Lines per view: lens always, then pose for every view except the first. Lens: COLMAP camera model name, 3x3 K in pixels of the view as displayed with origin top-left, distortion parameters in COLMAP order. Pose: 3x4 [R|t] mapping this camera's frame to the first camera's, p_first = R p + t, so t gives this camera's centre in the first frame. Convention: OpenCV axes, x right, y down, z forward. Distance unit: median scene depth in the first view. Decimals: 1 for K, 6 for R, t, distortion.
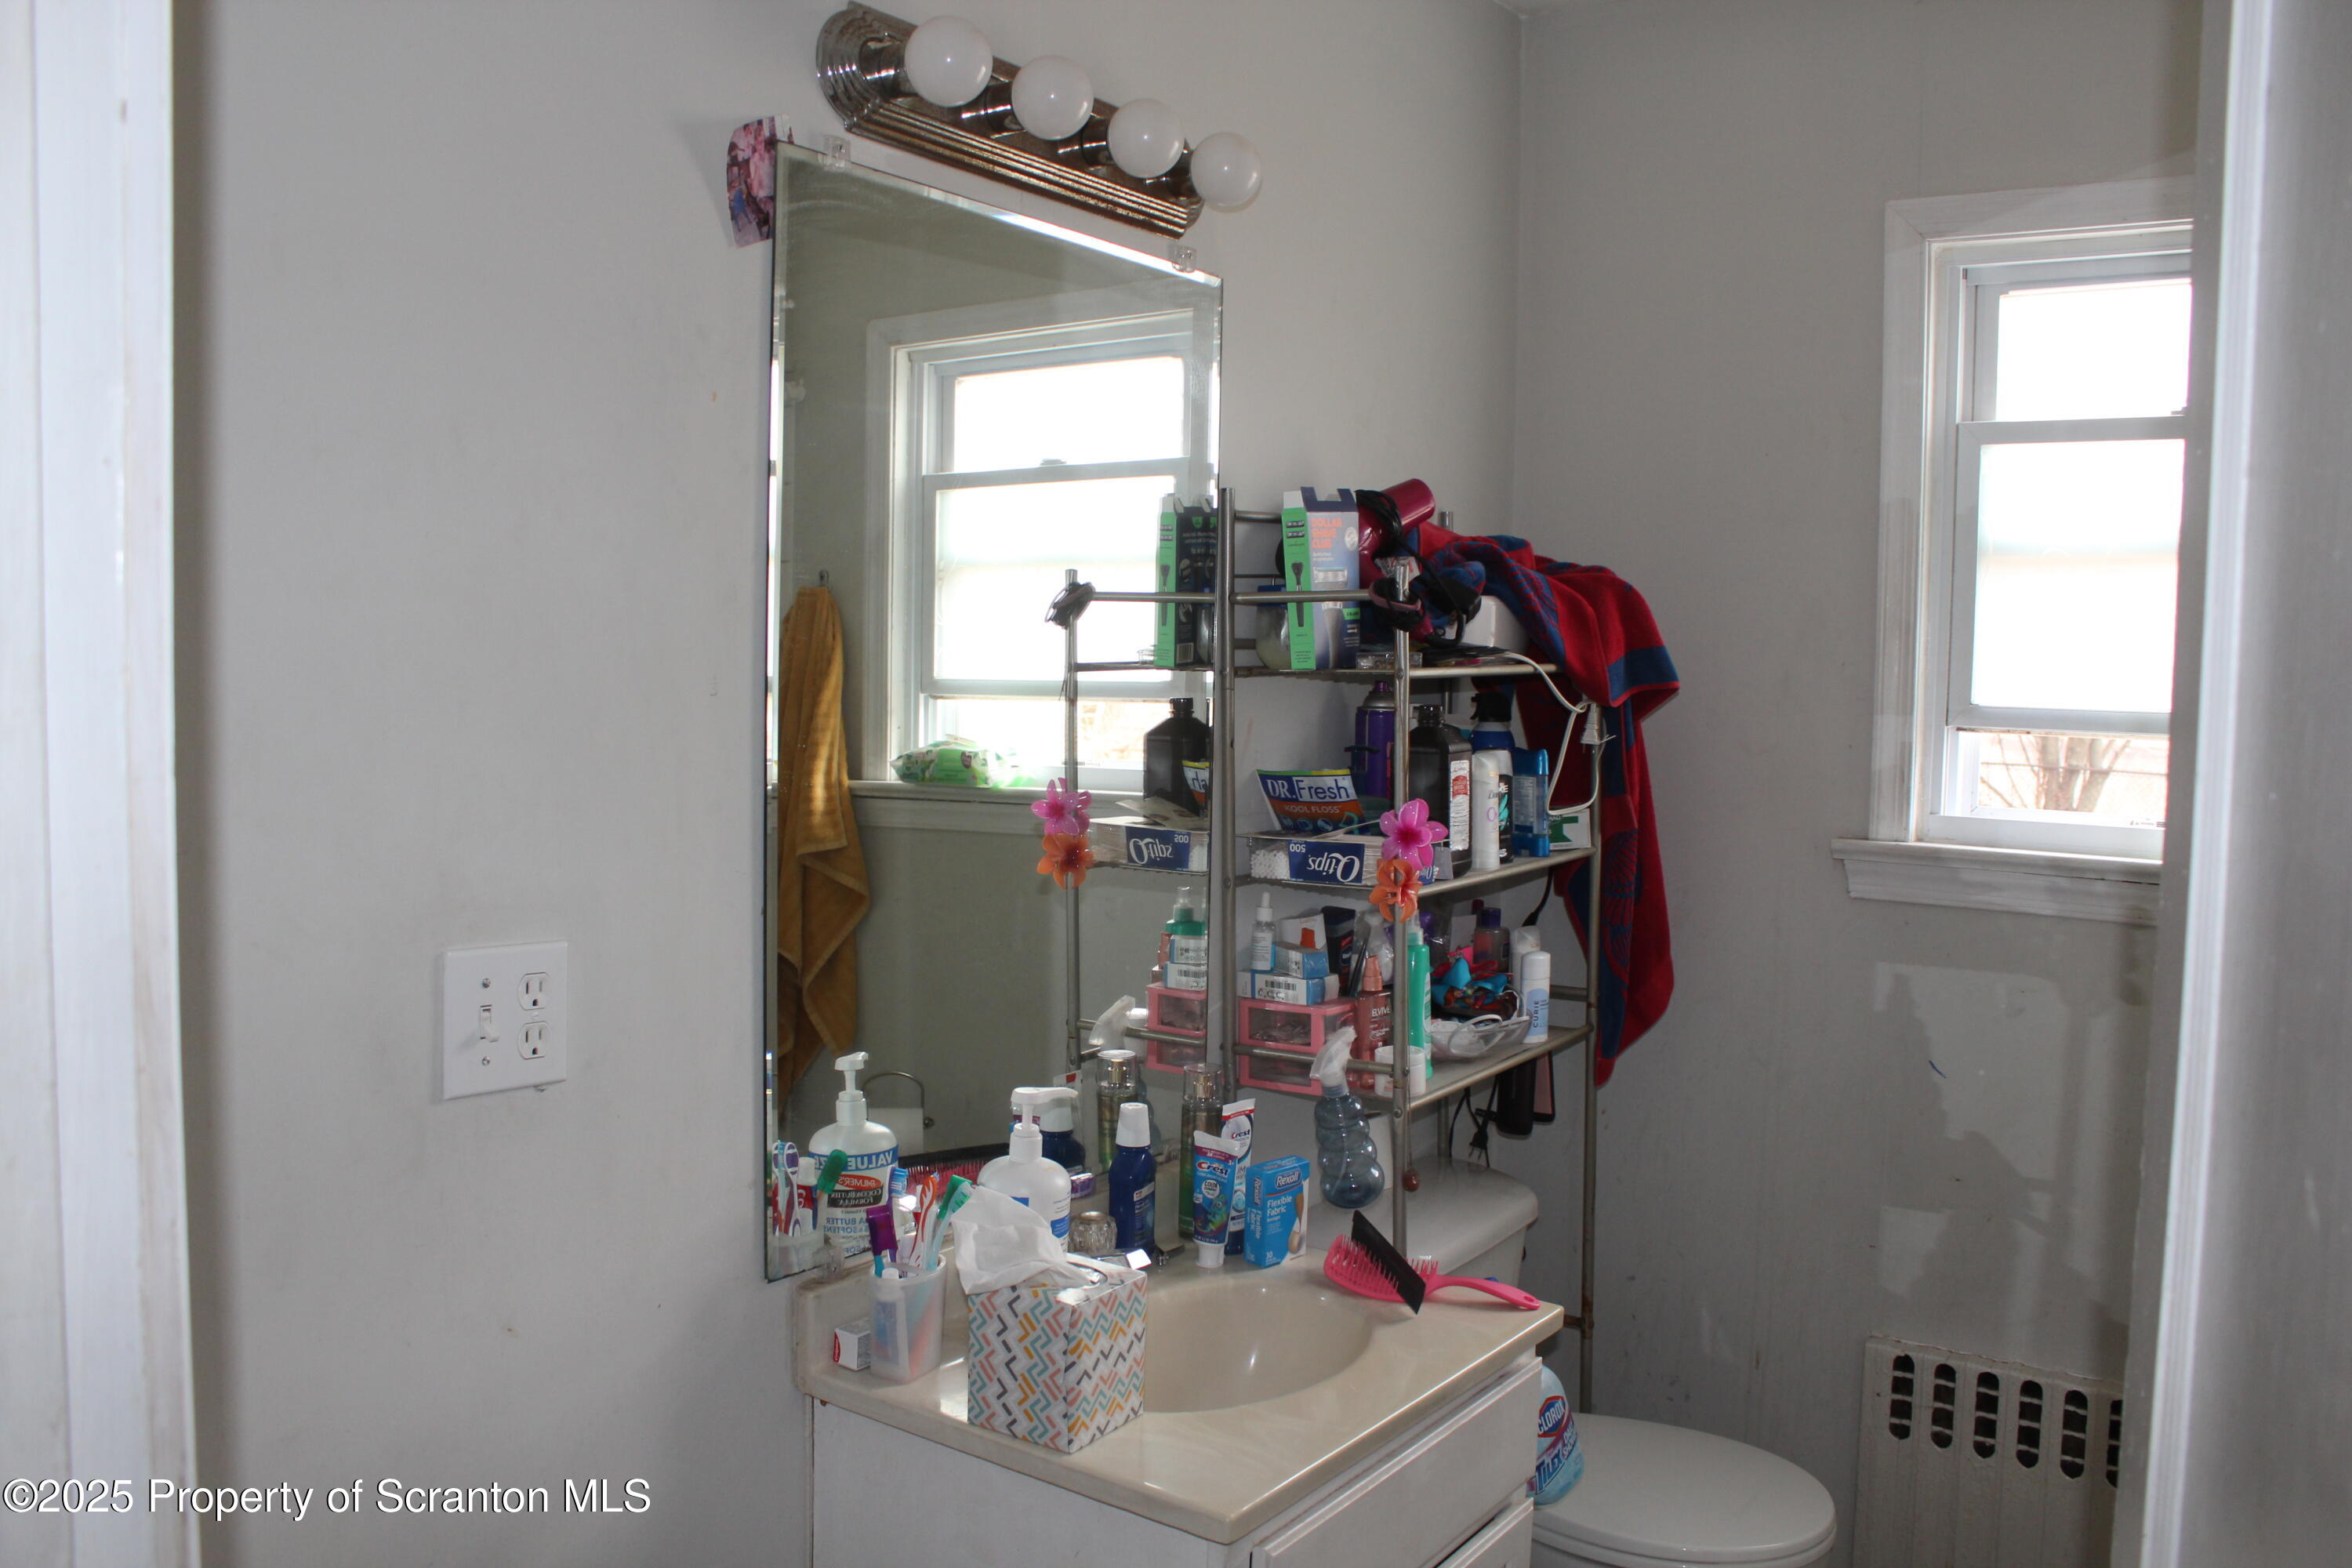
lens RADIAL K [[1952.8, 0, 1169.0], [0, 1952.8, 776.6], [0, 0, 1]] dist [-0.169829, 0.155078]
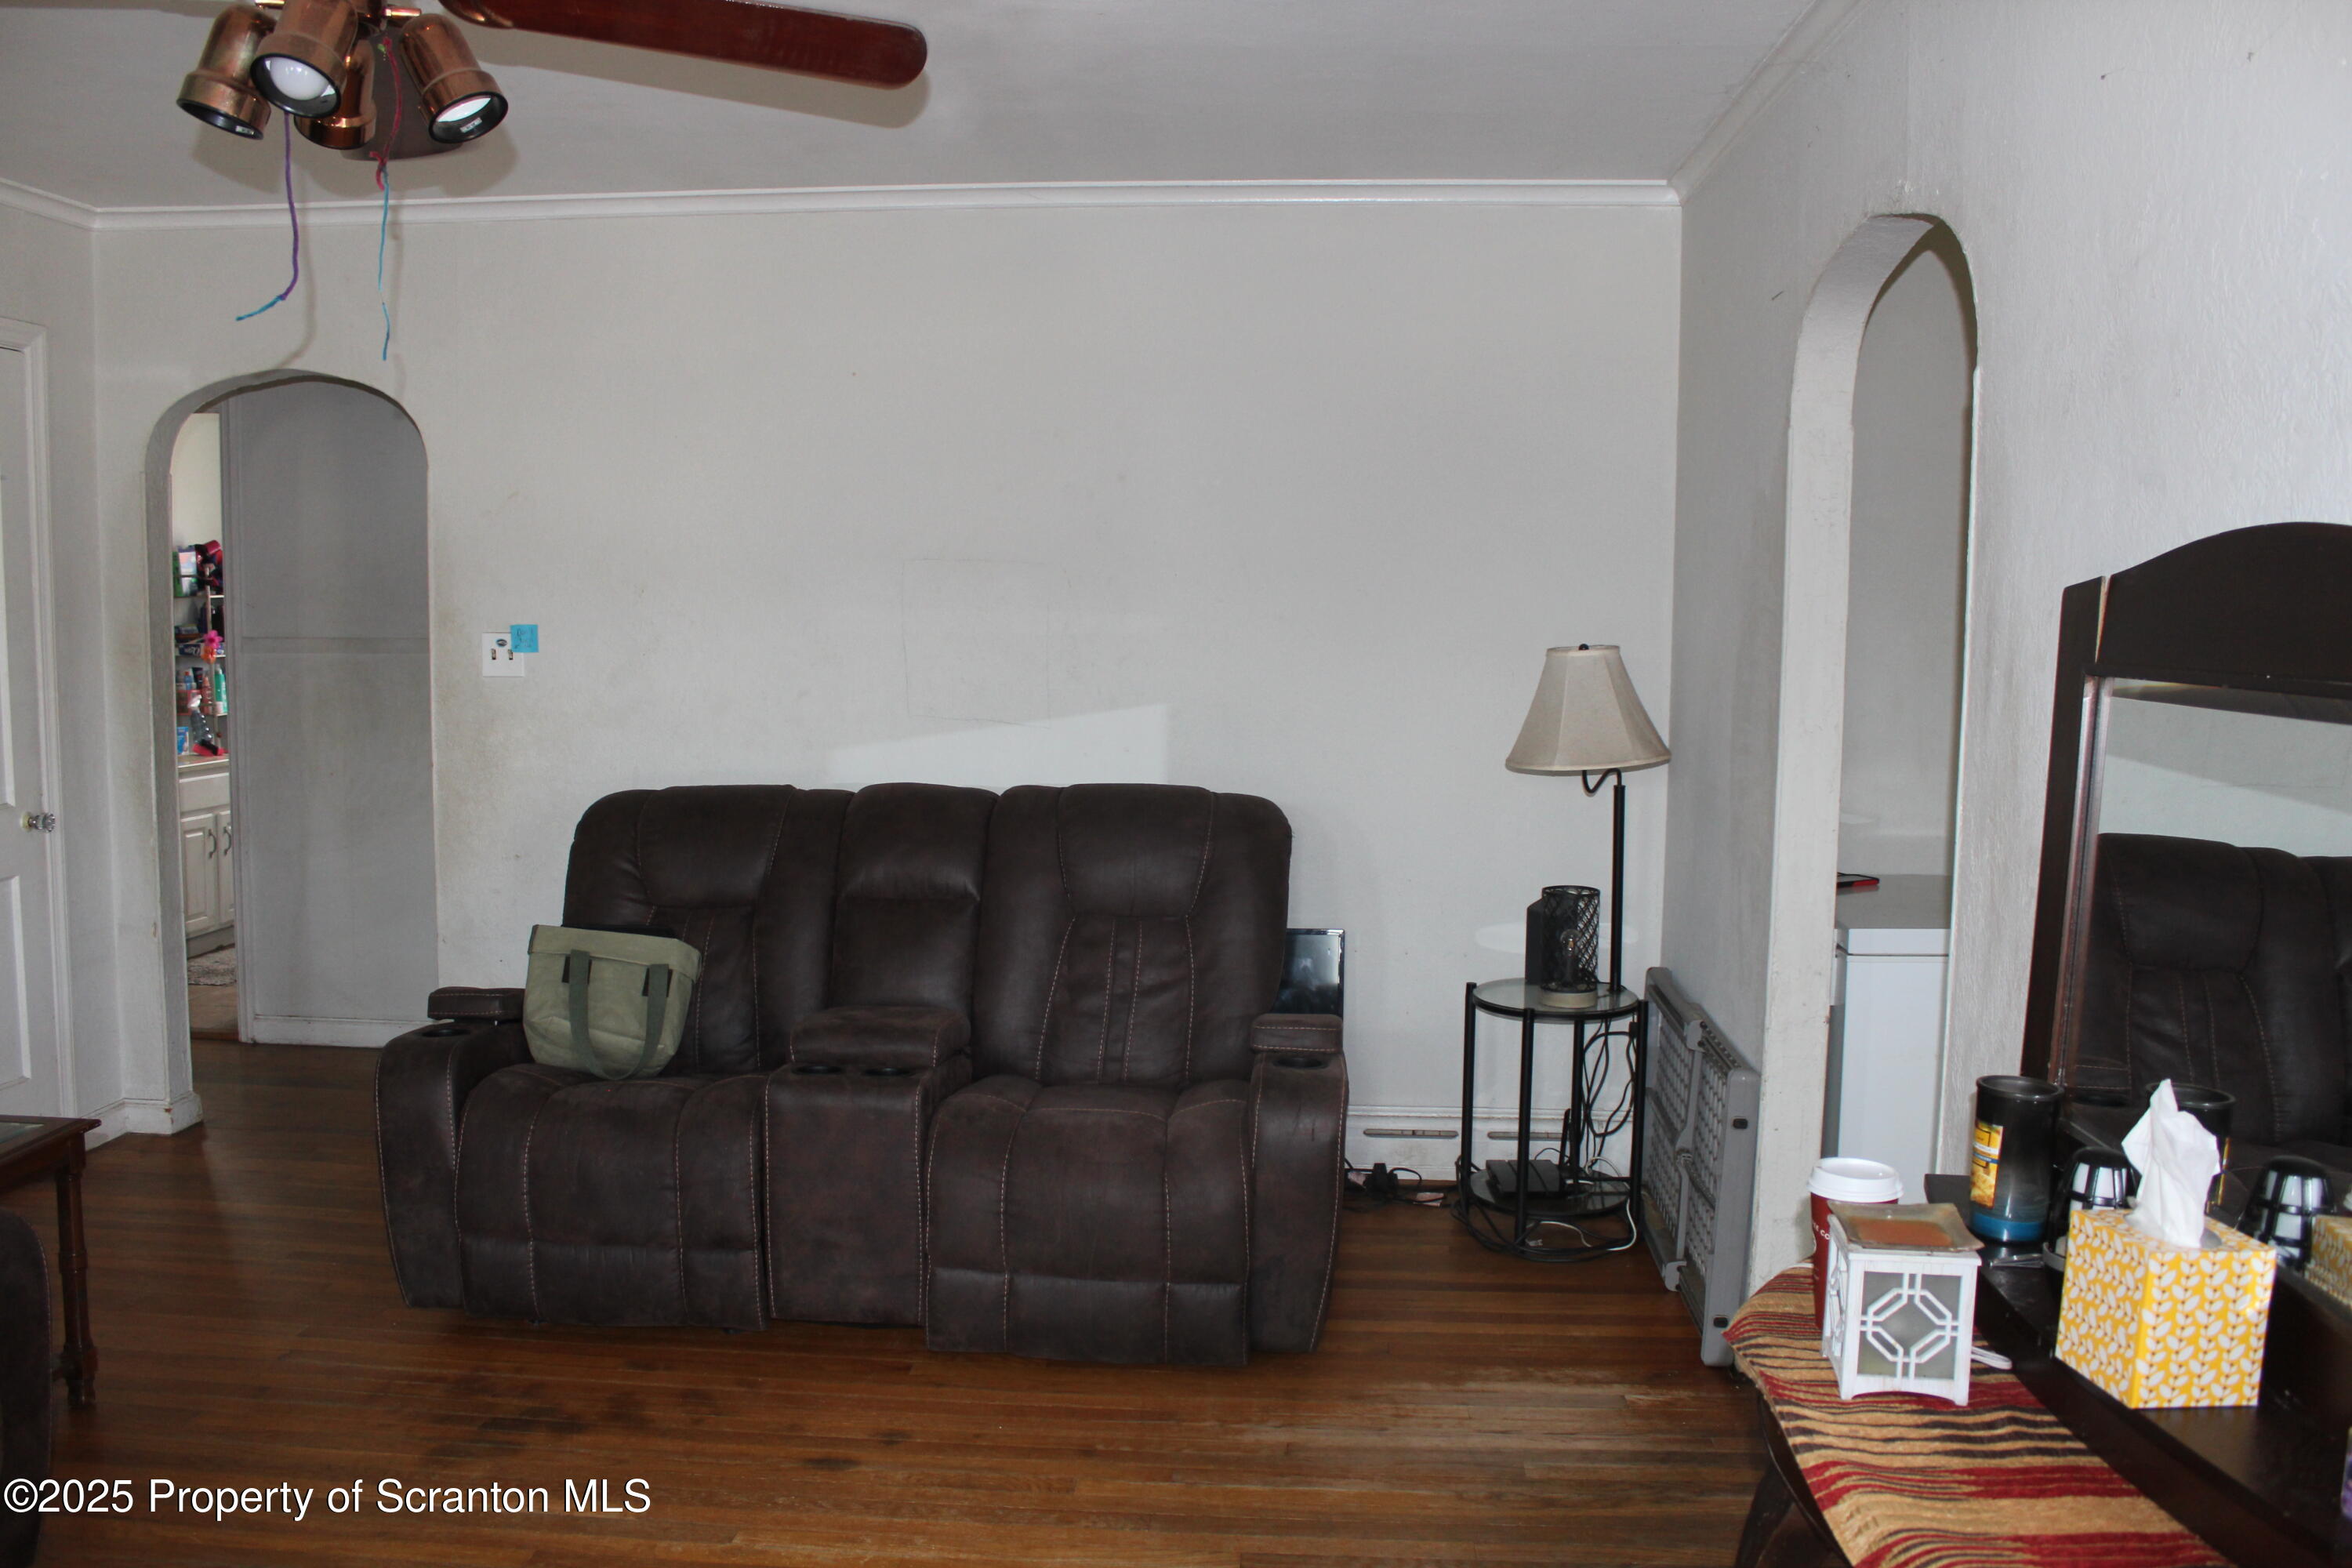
lens RADIAL K [[1952.8, 0, 1169.0], [0, 1952.8, 776.6], [0, 0, 1]] dist [-0.169829, 0.155078]
pose [[0.866993, -0.064768, 0.494093, -0.084976], [0.045058, 0.997645, 0.051712, 0.173446], [-0.496279, -0.022571, 0.867870, -2.857434]]
